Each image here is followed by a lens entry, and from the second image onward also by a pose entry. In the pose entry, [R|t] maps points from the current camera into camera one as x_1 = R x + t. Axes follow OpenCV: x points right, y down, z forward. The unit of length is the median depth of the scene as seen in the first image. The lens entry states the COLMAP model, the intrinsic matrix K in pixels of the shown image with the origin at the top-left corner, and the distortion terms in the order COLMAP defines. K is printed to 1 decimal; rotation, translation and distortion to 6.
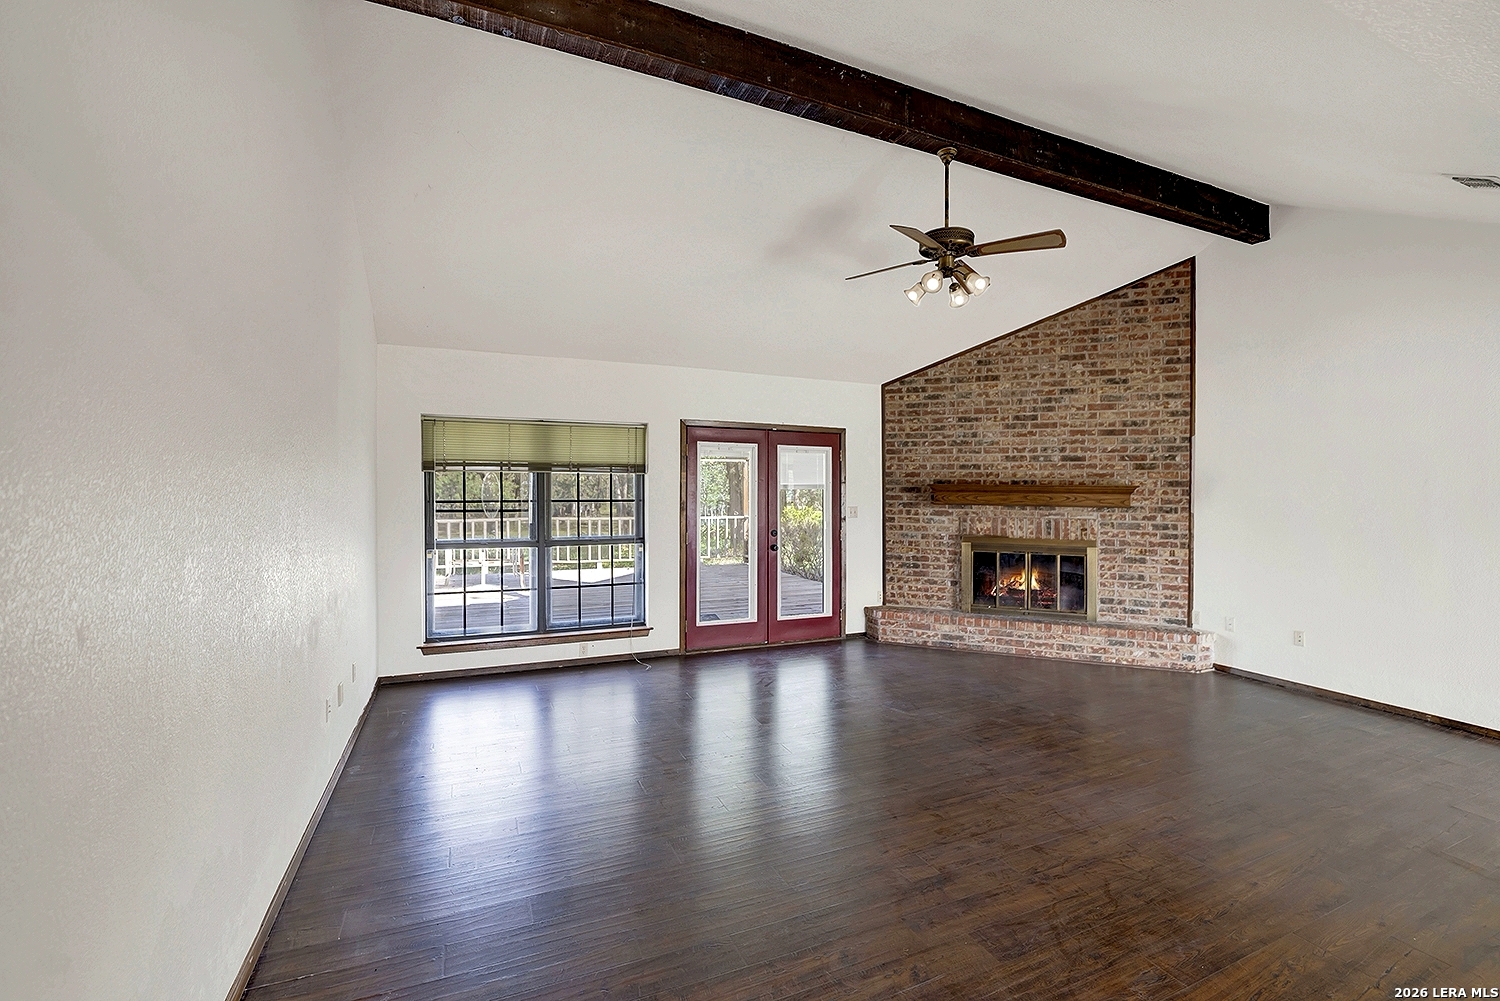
lens RADIAL K [[615.7, 0, 752.0], [0, 615.7, 507.9], [0, 0, 1]] dist [-0.000267, 0.000148]
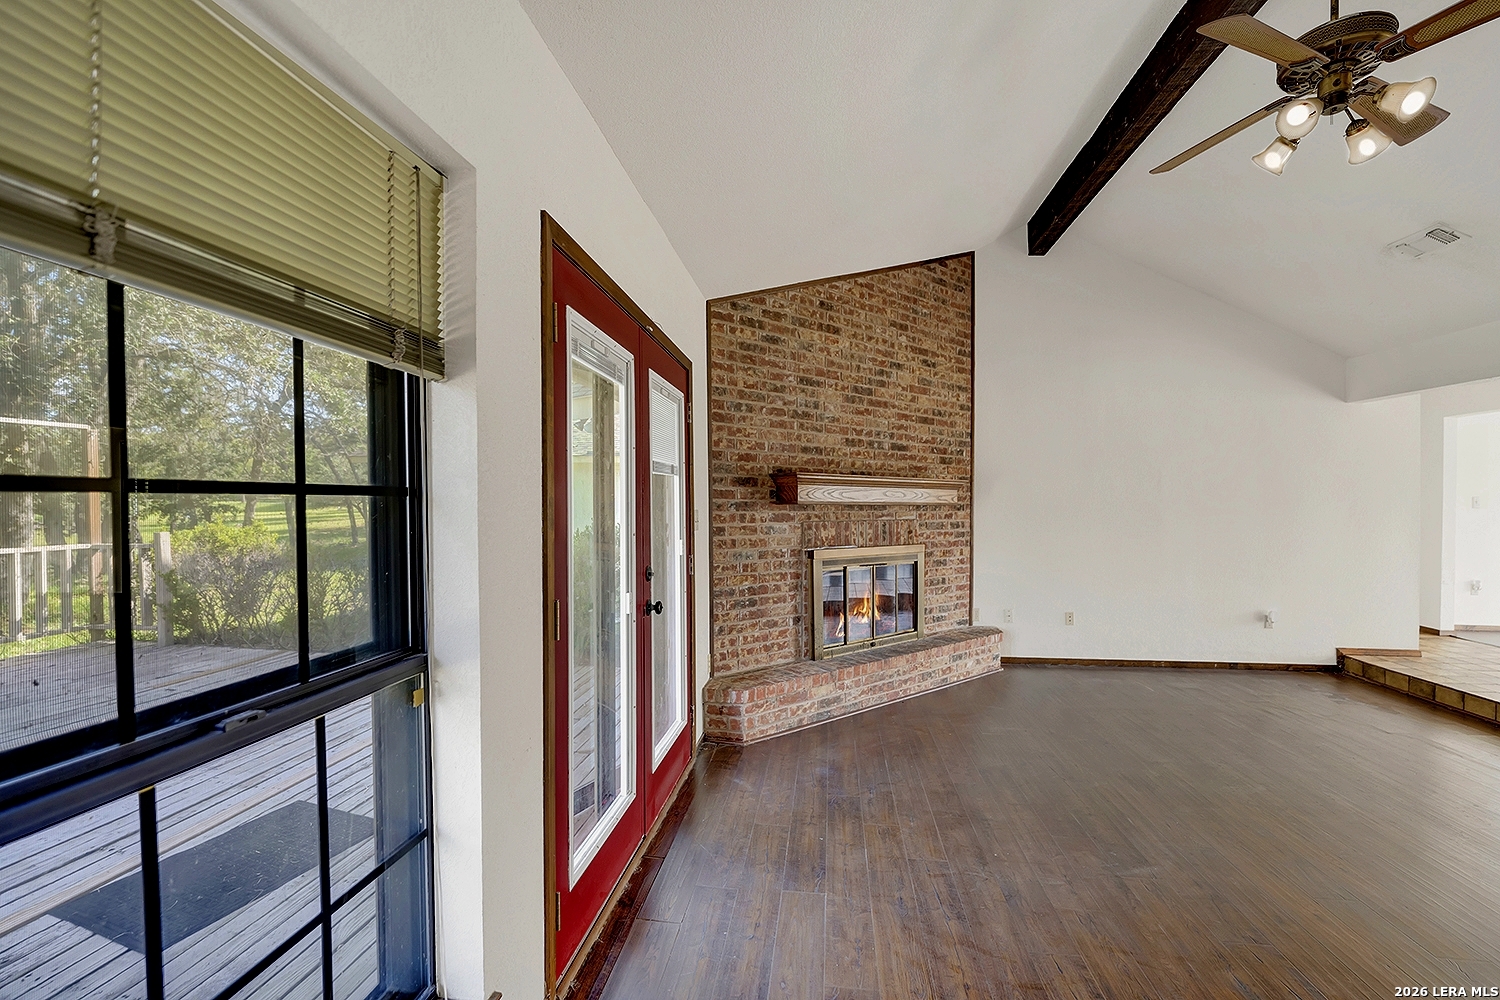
lens RADIAL K [[615.7, 0, 752.0], [0, 615.7, 507.4], [0, 0, 1]] dist [-0.000267, 0.000148]
pose [[0.525133, -0.012526, 0.850928, -0.276635], [0.023455, 0.999725, 0.000242, -0.003537], [-0.850697, 0.019832, 0.525282, 0.688840]]
